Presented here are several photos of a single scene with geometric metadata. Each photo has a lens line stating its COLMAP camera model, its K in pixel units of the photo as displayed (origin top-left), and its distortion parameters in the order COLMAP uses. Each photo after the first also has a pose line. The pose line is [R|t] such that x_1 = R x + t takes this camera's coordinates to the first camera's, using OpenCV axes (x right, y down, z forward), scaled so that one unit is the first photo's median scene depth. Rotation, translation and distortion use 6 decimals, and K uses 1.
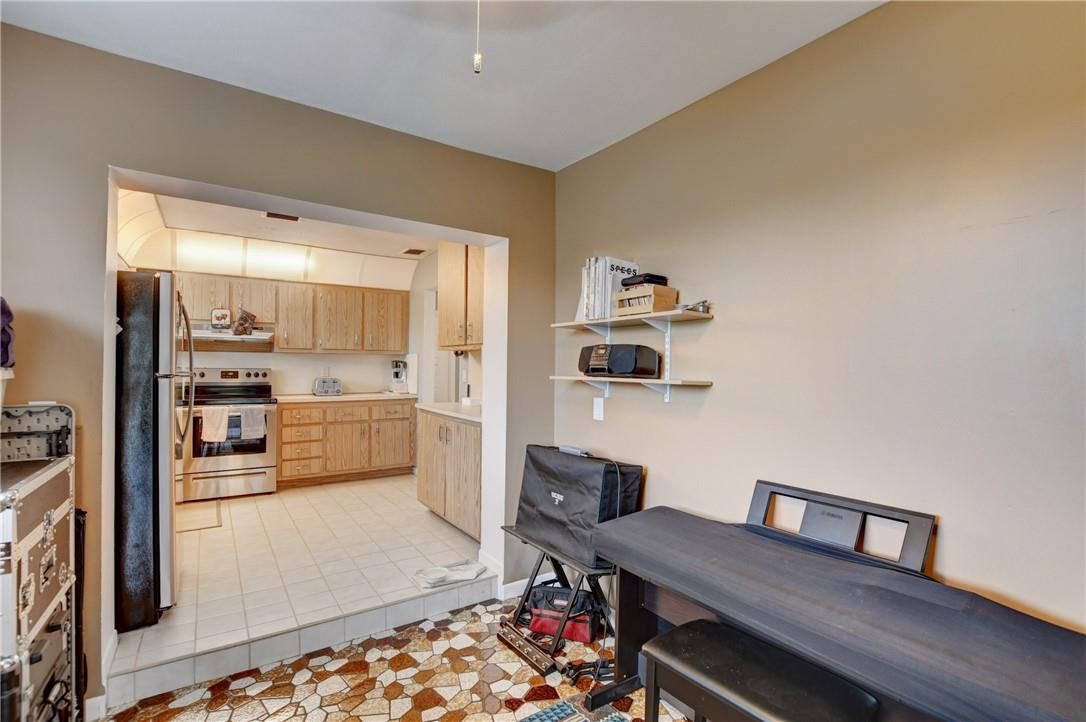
lens RADIAL K [[490.1, 0, 541.6], [0, 490.1, 365.8], [0, 0, 1]] dist [-0.027056, 0.002152]
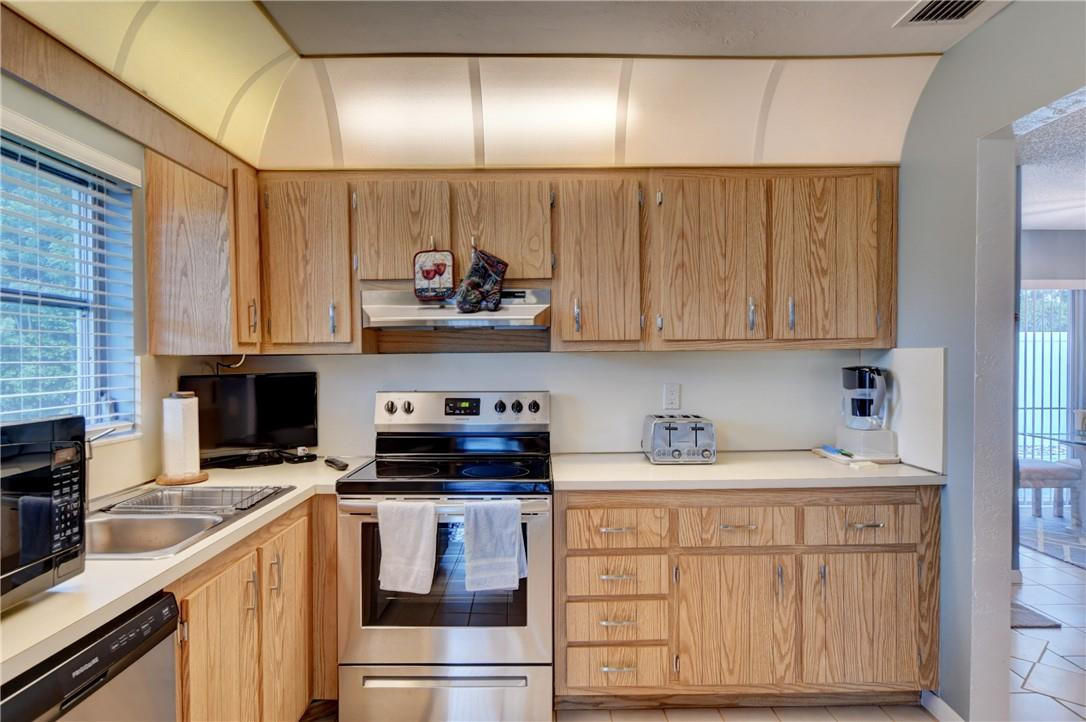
lens RADIAL K [[598.3, 0, 543.0], [0, 598.3, 361.0], [0, 0, 1]] dist [-0.030578, 0.001482]
pose [[0.822314, -0.007153, -0.568990, -0.278574], [0.014162, 0.999869, 0.007896, -0.024993], [0.568858, -0.014551, 0.822307, 0.596420]]
